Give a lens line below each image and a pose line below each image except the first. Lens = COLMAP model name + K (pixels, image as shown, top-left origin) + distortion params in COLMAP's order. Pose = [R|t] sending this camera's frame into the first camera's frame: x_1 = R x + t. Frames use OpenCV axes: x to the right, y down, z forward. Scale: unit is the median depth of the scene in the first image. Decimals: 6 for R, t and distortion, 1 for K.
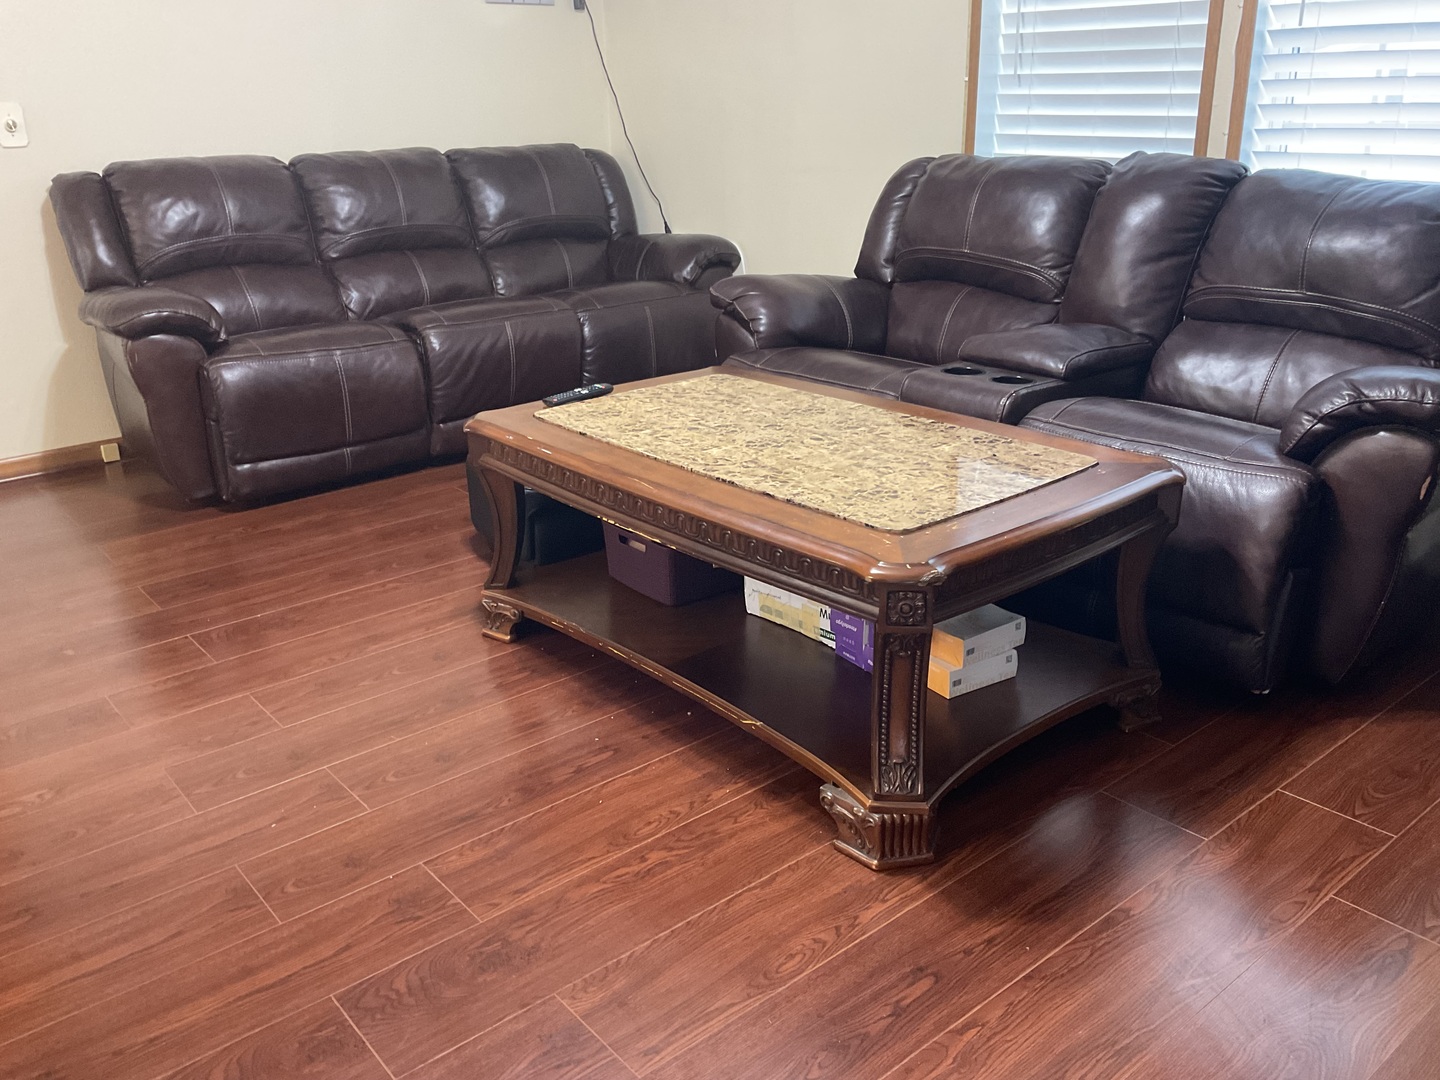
lens RADIAL K [[1196.7, 0, 717.2], [0, 1196.7, 548.0], [0, 0, 1]] dist [0.012243, -0.050195]
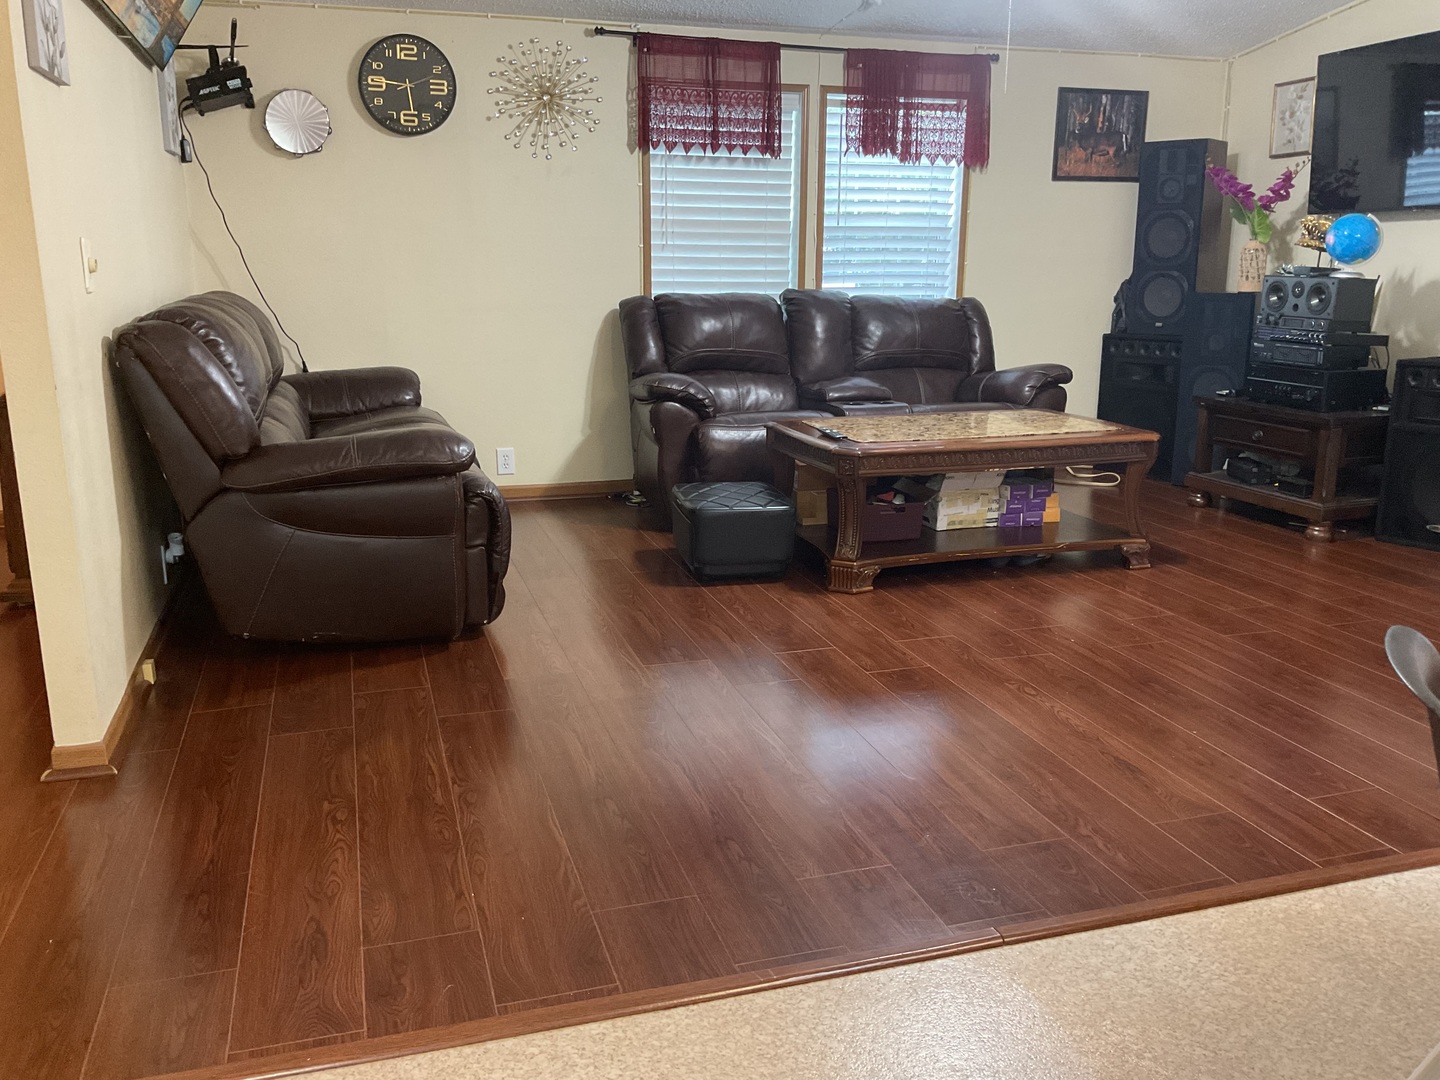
lens RADIAL K [[1196.7, 0, 715.6], [0, 1196.7, 534.6], [0, 0, 1]] dist [0.012243, -0.050195]
pose [[0.384713, -0.191353, 0.902984, -1.788369], [0.310105, 0.948208, 0.068817, -0.174260], [-0.869385, 0.253545, 0.424128, 0.541418]]
